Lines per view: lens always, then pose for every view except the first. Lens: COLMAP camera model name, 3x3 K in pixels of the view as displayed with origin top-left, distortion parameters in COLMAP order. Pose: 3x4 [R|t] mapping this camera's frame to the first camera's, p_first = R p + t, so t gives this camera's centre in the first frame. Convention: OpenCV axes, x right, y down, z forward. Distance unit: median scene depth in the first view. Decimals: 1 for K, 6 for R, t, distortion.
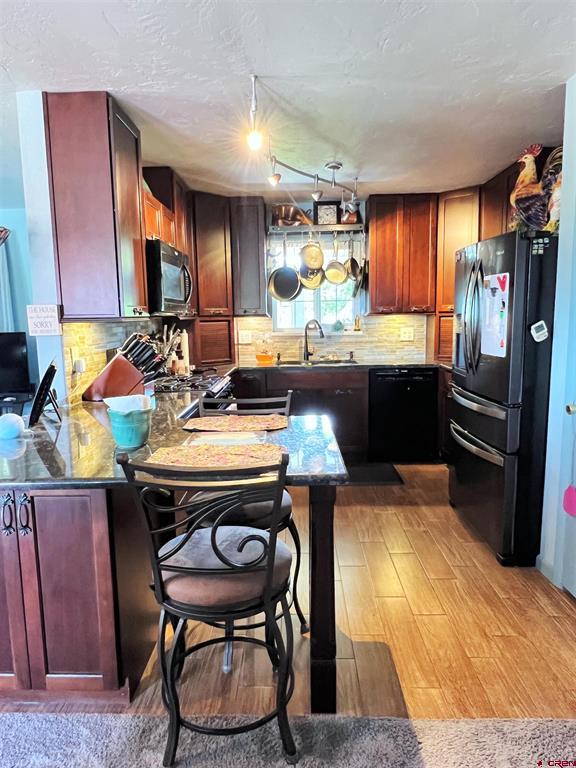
lens RADIAL K [[496.8, 0, 287.7], [0, 496.8, 383.6], [0, 0, 1]] dist [0.004207, -0.001080]
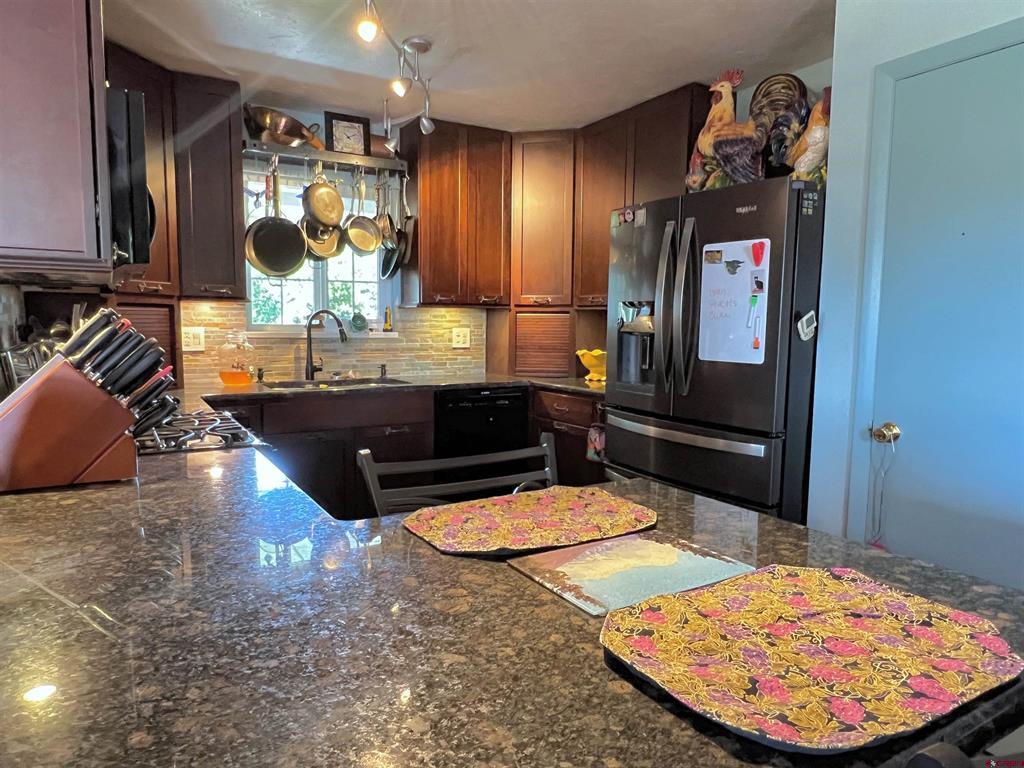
lens RADIAL K [[662.4, 0, 510.1], [0, 662.4, 386.2], [0, 0, 1]] dist [0.004207, -0.001080]
pose [[0.854873, -0.024356, 0.518265, -0.175018], [0.045783, 0.998542, -0.028591, -0.007163], [-0.516813, 0.048169, 0.854742, 0.226122]]
